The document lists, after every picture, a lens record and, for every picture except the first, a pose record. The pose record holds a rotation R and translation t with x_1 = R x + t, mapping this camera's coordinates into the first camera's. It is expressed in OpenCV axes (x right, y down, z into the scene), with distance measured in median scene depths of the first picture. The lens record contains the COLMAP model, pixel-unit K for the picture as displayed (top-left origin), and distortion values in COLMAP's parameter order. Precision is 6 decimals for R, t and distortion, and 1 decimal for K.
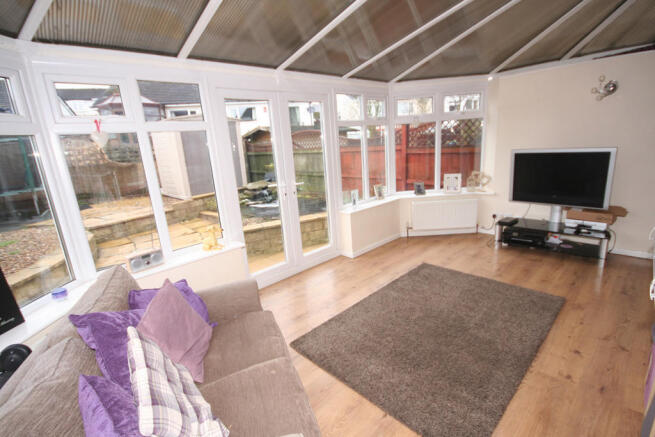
lens RADIAL K [[310.6, 0, 325.5], [0, 310.6, 217.2], [0, 0, 1]] dist [0.015644, 0.000277]
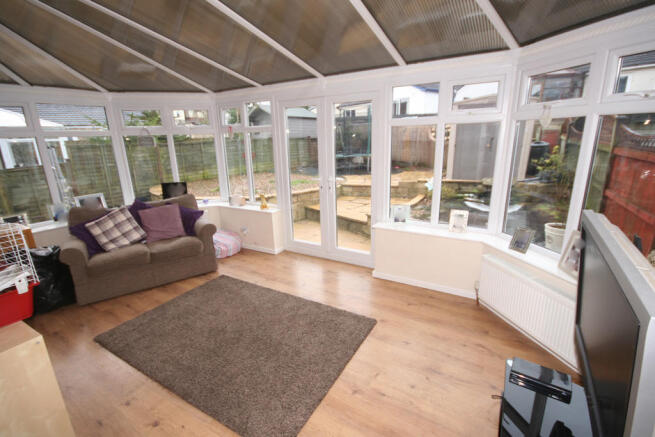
lens RADIAL K [[310.6, 0, 325.5], [0, 310.6, 217.2], [0, 0, 1]] dist [0.015644, 0.000277]
pose [[0.265115, 0.308407, -0.913564, 0.777267], [-0.224909, 0.941111, 0.252439, -0.210819], [0.937619, 0.138543, 0.318866, 0.551644]]
